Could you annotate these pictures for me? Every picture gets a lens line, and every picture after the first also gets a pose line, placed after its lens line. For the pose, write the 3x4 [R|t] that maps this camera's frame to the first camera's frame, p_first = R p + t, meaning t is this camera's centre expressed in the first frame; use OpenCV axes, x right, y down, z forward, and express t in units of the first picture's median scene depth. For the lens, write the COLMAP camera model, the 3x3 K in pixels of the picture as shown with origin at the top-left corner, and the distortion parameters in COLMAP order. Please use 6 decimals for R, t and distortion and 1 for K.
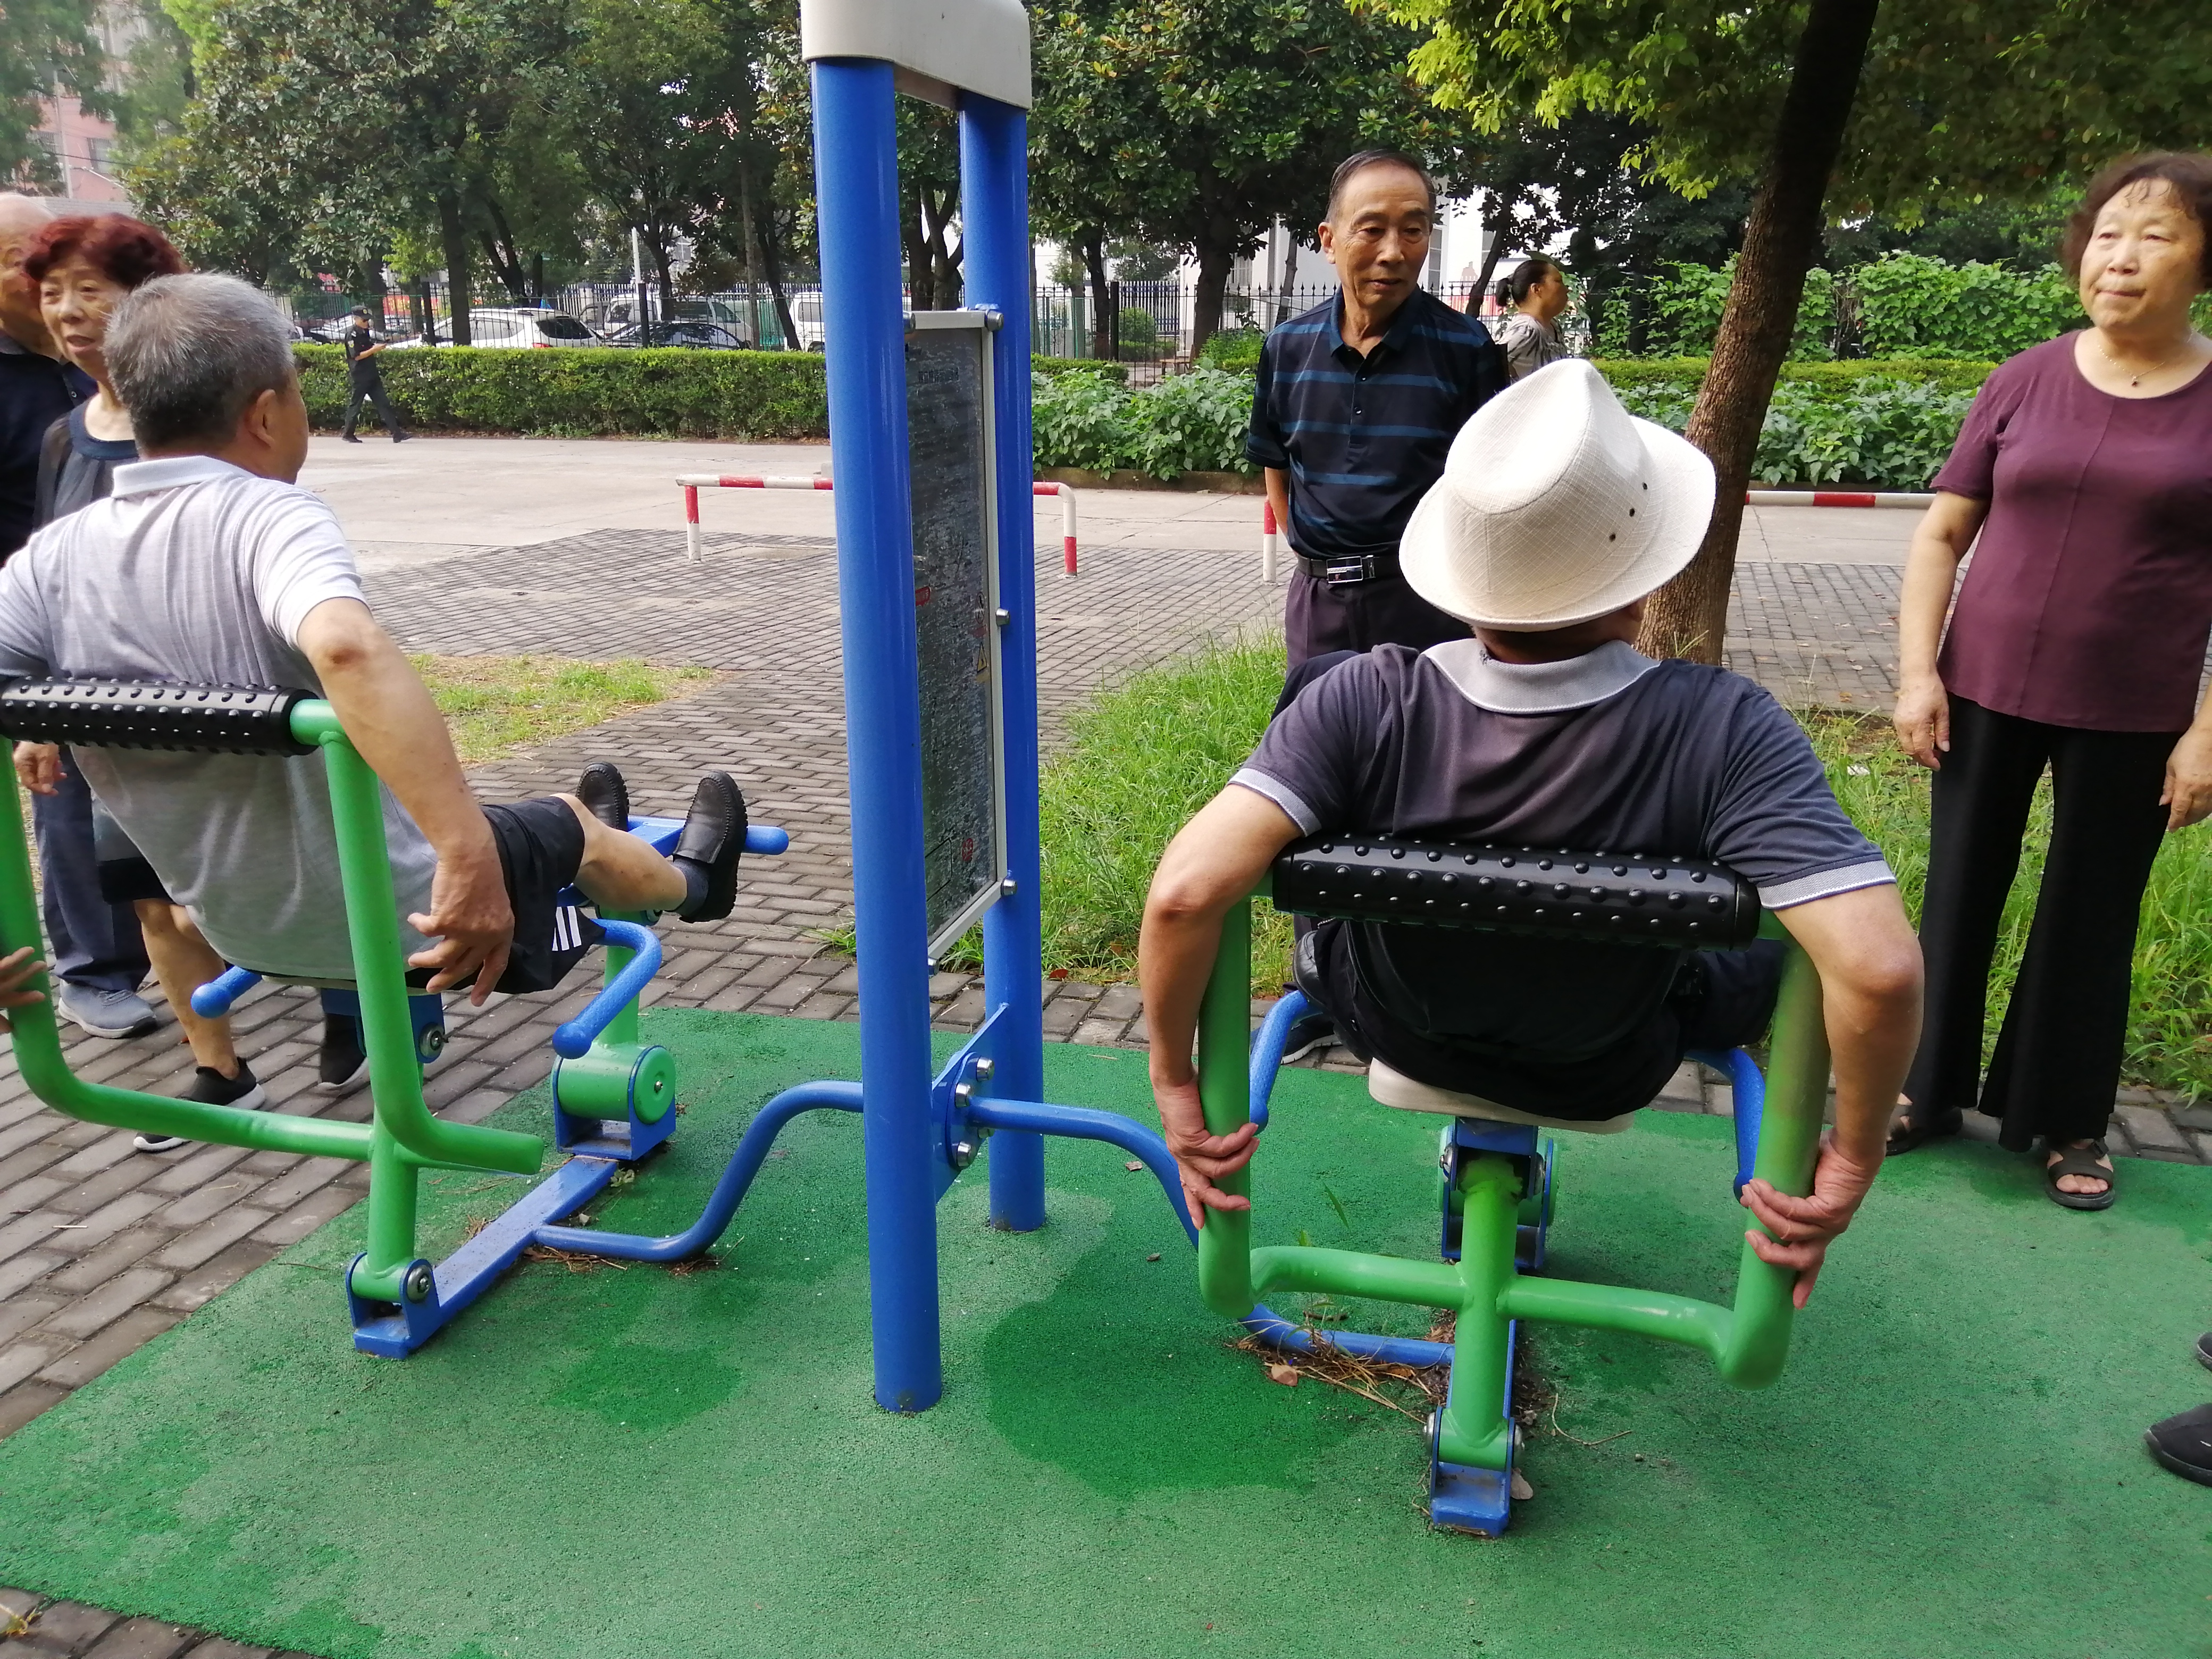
lens RADIAL K [[1743.9, 0, 1114.2], [0, 1743.9, 849.3], [0, 0, 1]] dist [0.139095, -0.273521]
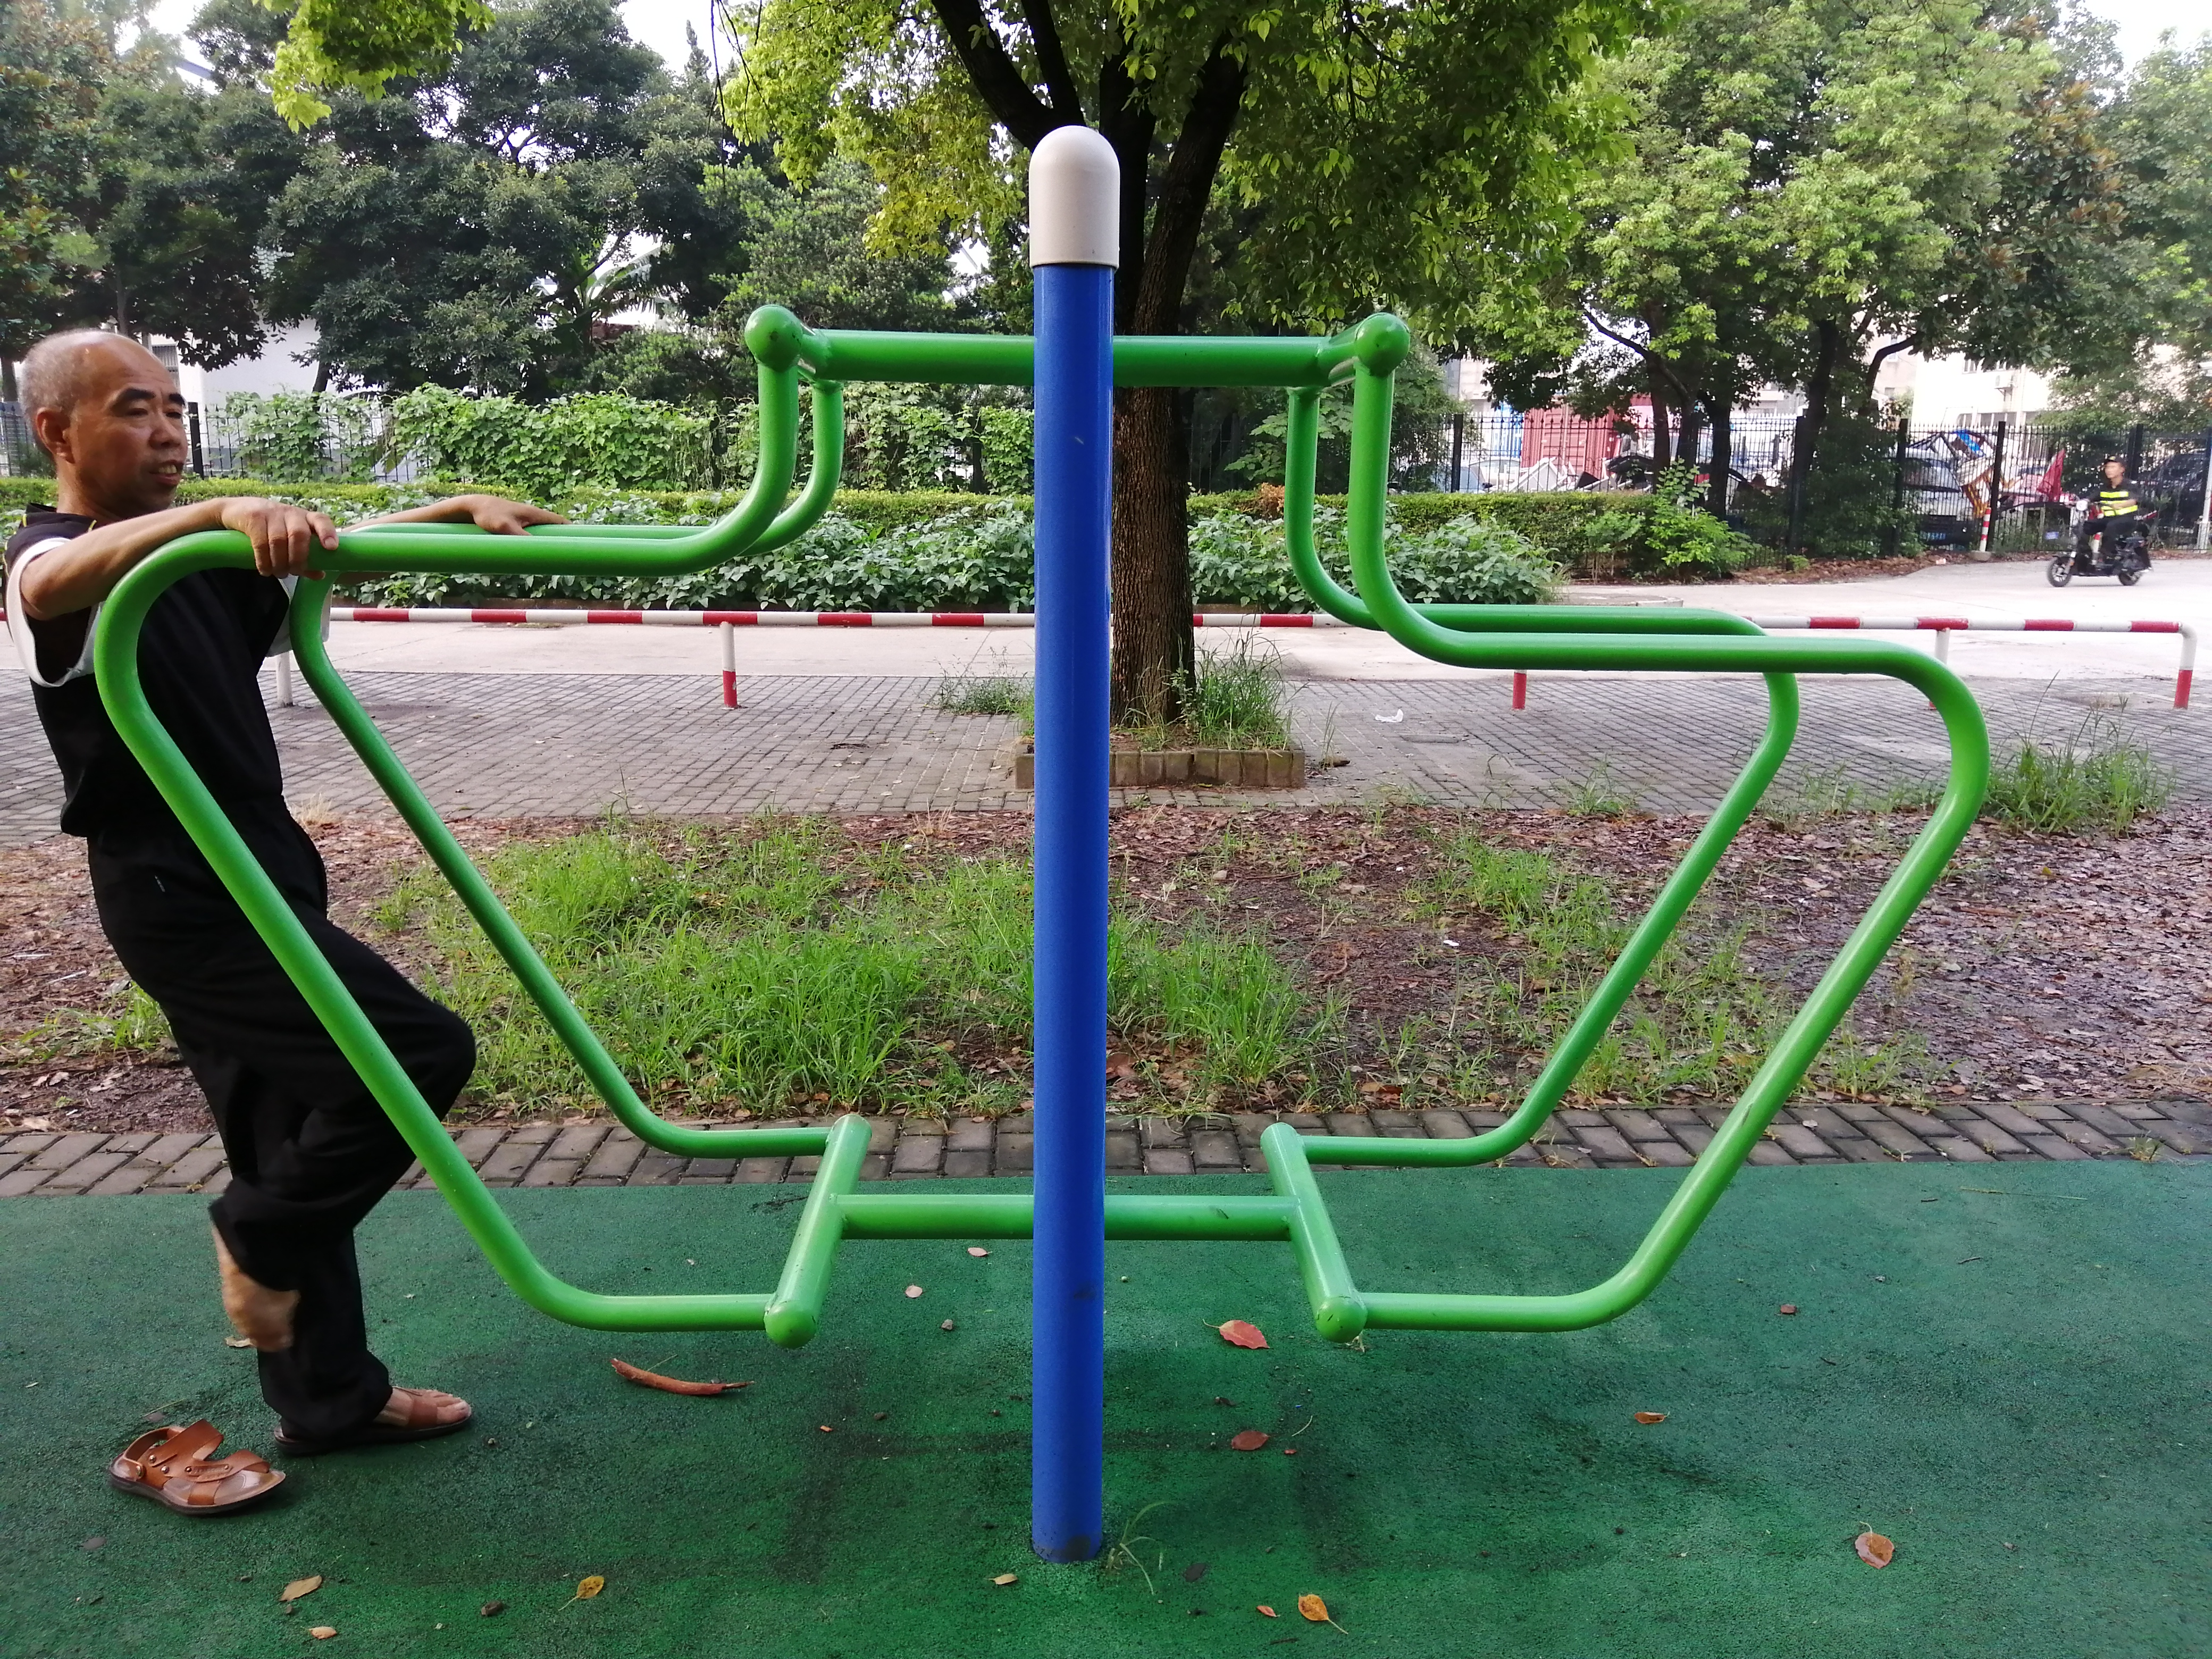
lens RADIAL K [[1743.9, 0, 1114.2], [0, 1743.9, 849.3], [0, 0, 1]] dist [0.139095, -0.273521]
pose [[0.954119, -0.054857, 0.294359, 0.520593], [0.074246, 0.995717, -0.055096, 0.039428], [-0.290076, 0.074424, 0.954105, -0.143904]]
